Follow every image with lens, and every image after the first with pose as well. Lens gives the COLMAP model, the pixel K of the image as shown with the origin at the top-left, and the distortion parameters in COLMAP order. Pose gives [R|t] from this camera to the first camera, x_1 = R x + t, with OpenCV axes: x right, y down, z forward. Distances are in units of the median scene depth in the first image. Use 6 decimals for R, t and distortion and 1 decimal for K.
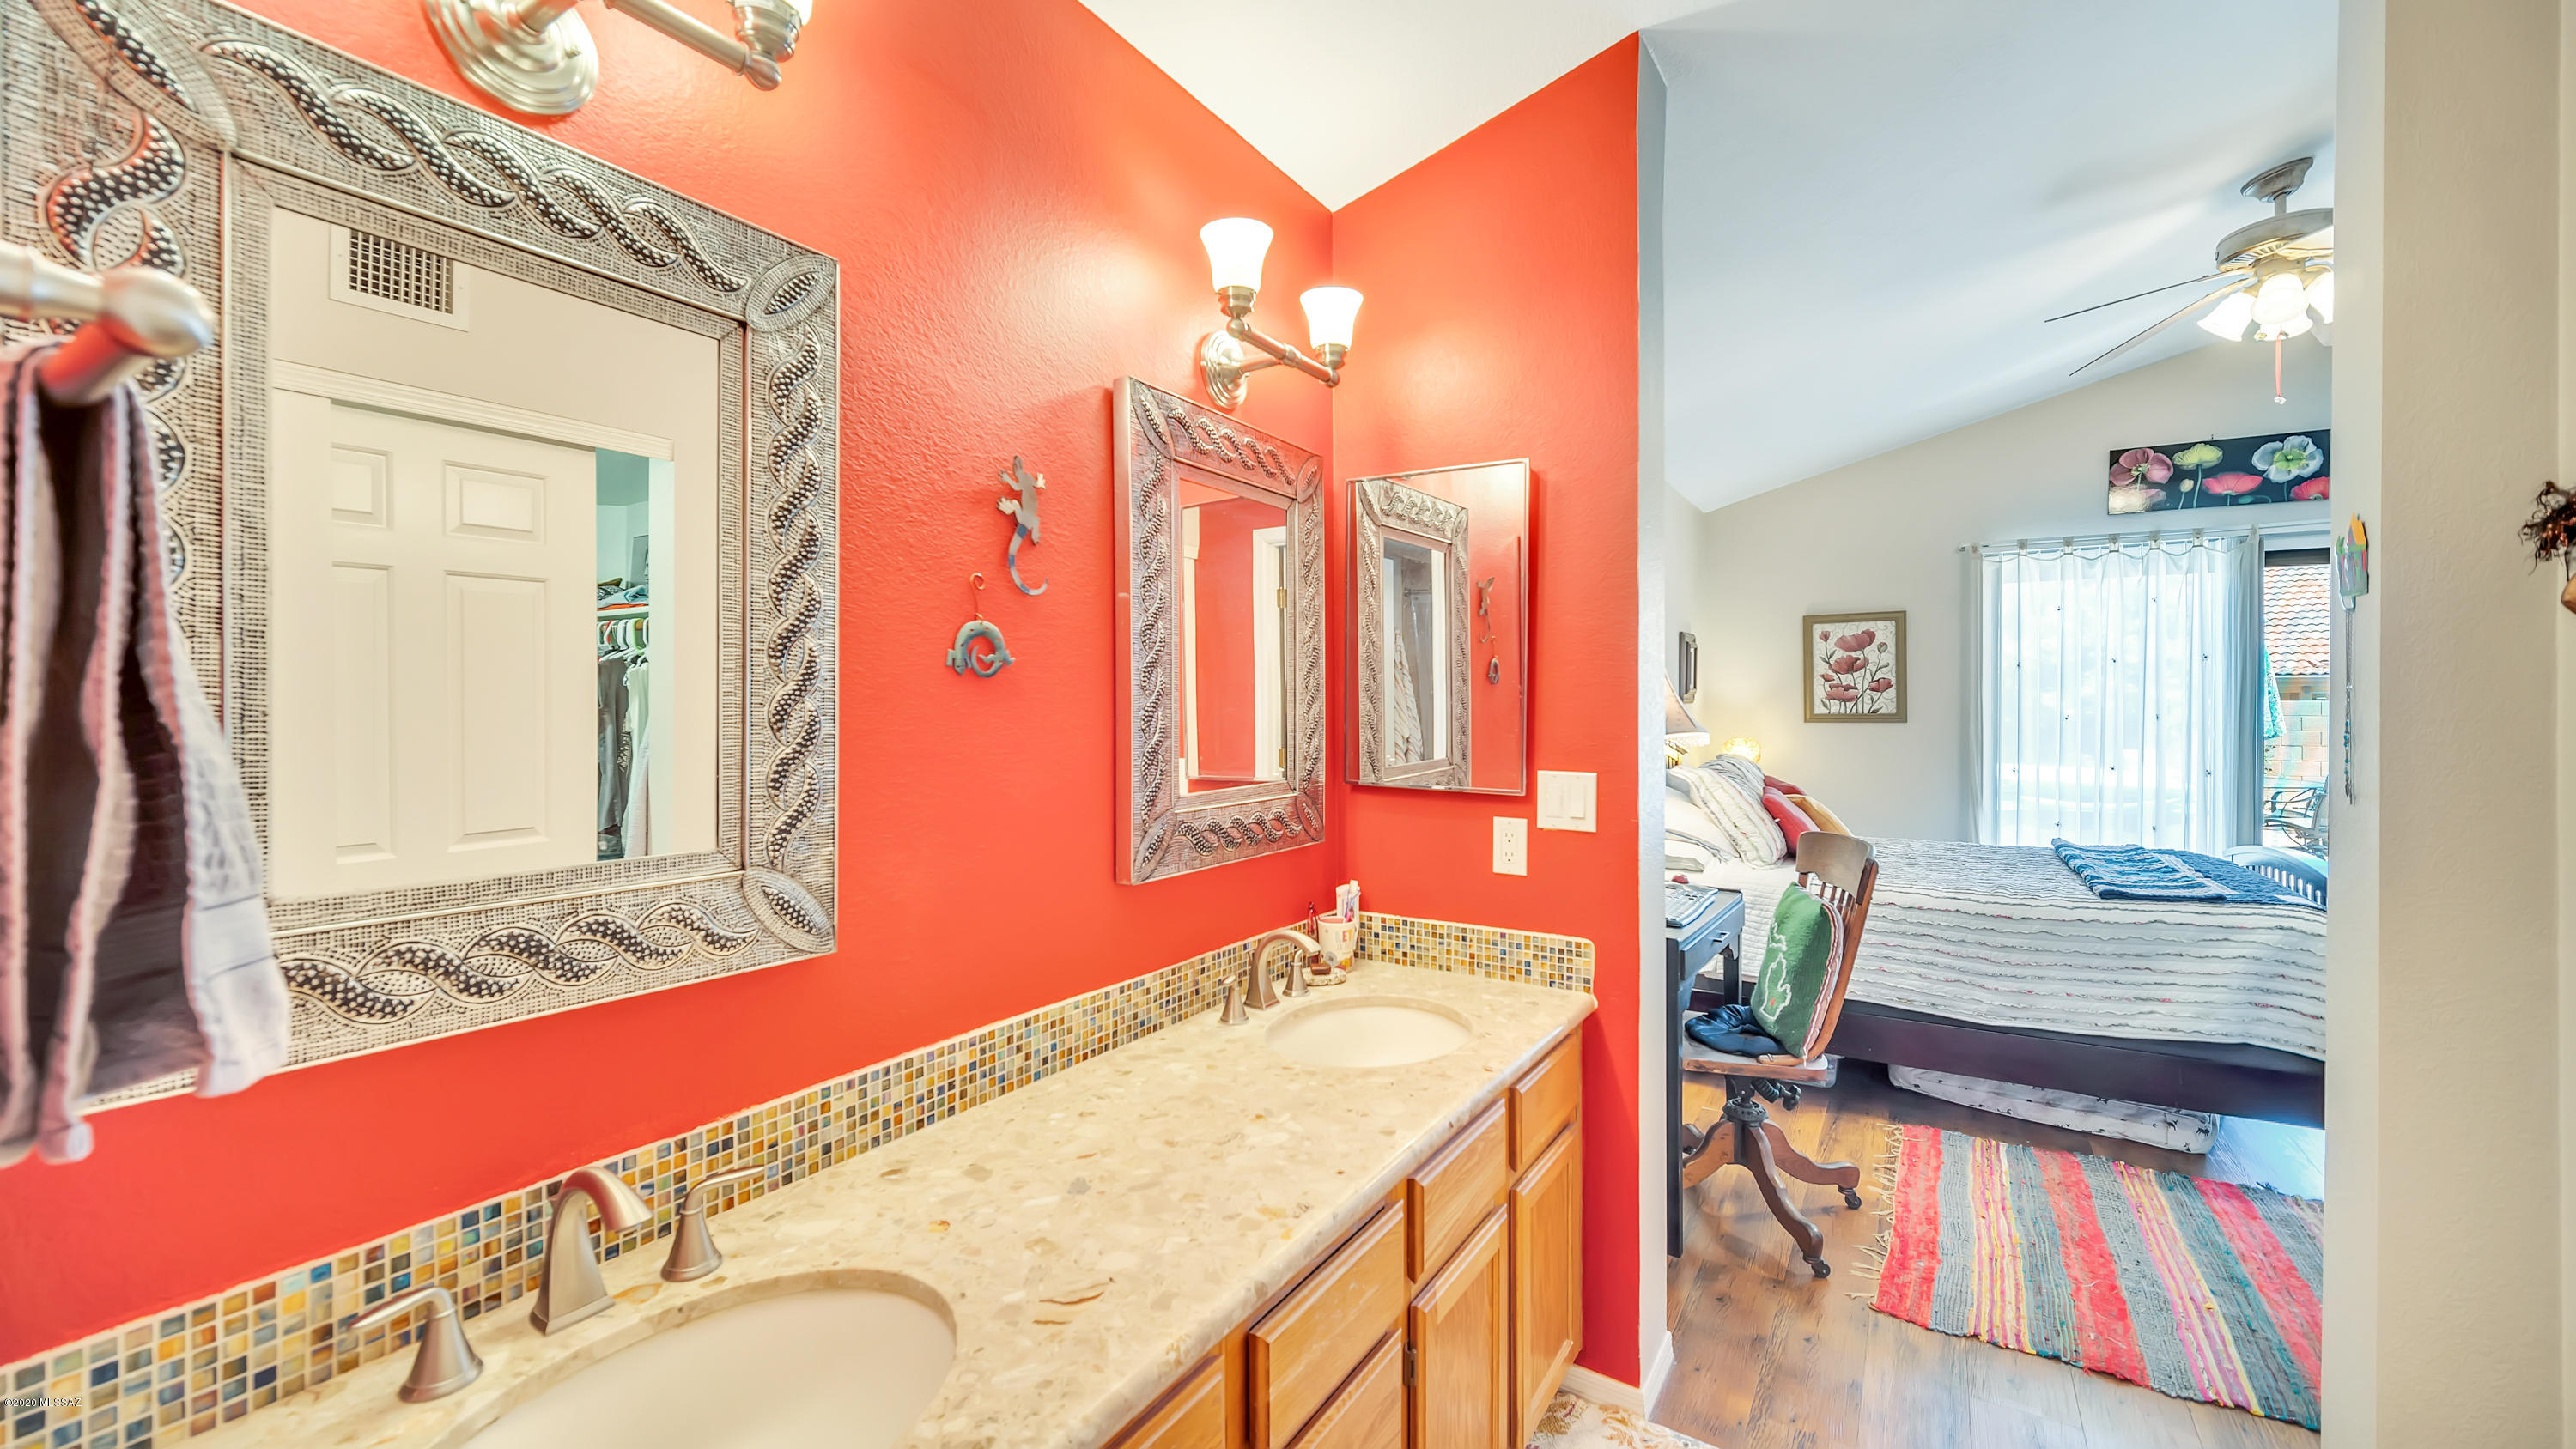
lens RADIAL K [[948.7, 0, 1288.3], [0, 948.7, 716.9], [0, 0, 1]] dist [0.001166, -0.000048]
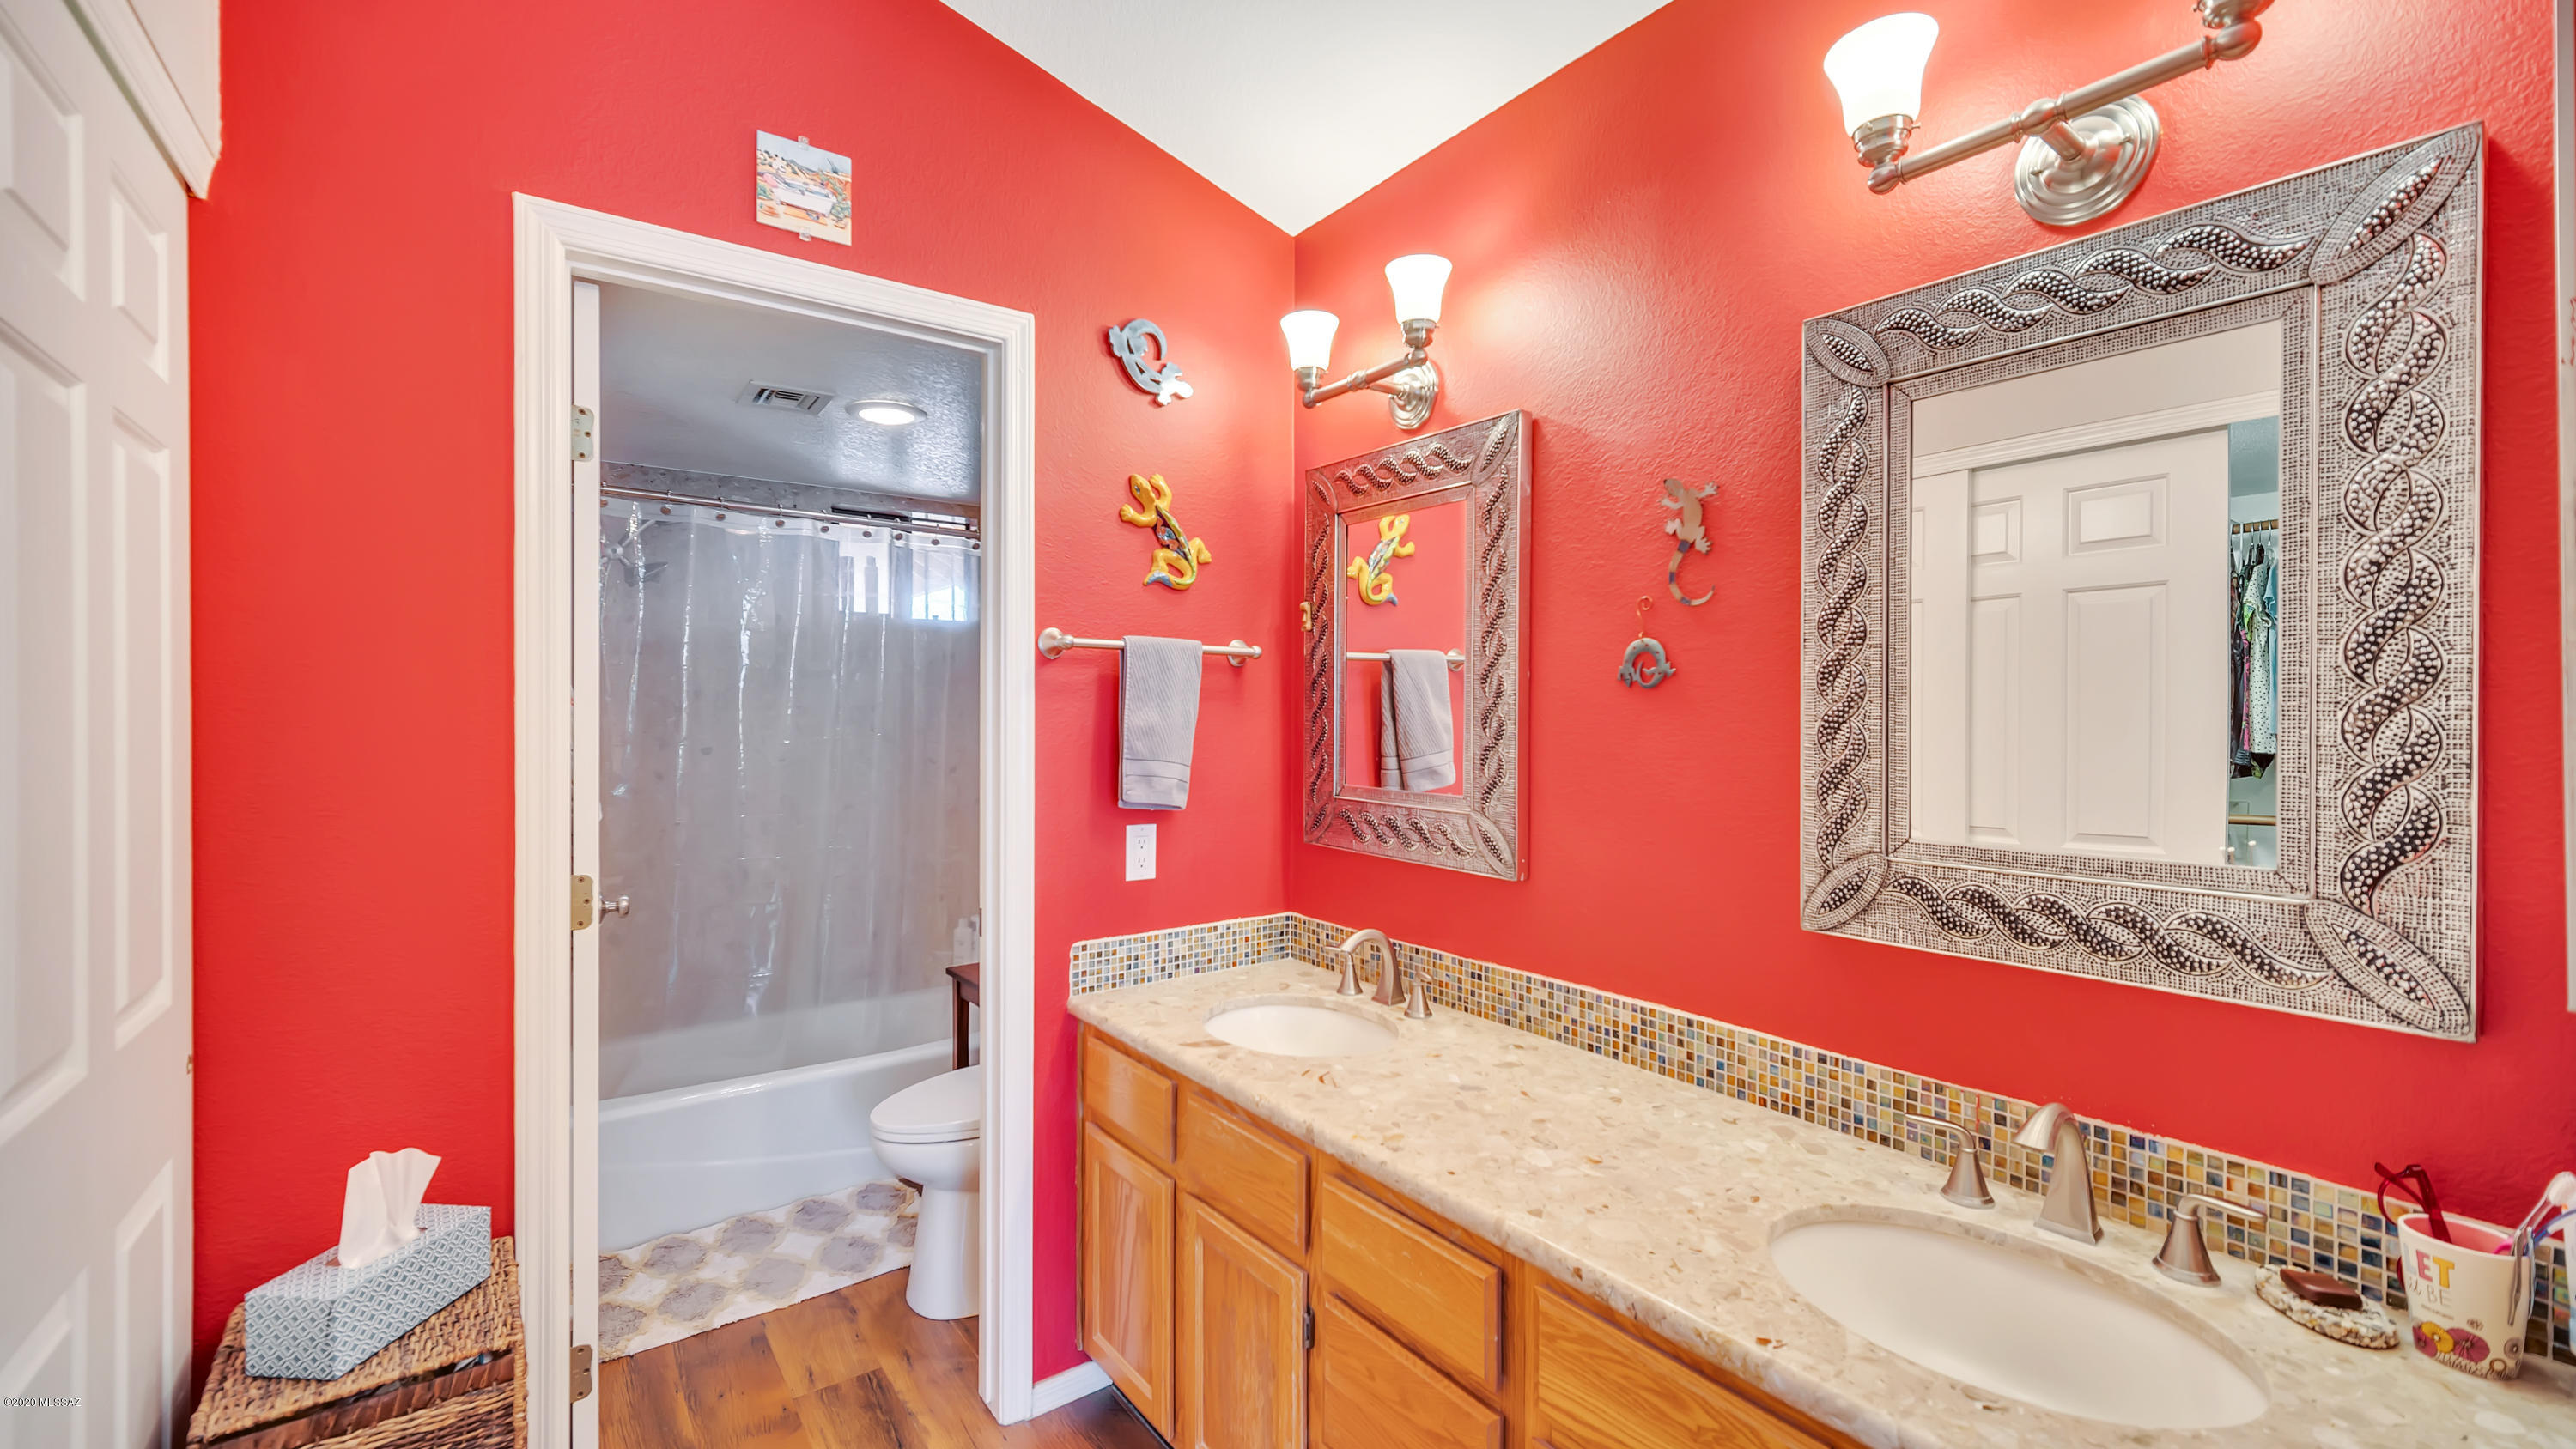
lens RADIAL K [[1054.3, 0, 1284.2], [0, 1054.3, 715.0], [0, 0, 1]] dist [-0.001797, -0.000012]
pose [[-0.329660, 0.003378, -0.944094, 1.056588], [-0.012394, 0.999892, 0.007906, -0.015649], [0.944018, 0.014308, -0.329583, 1.071705]]
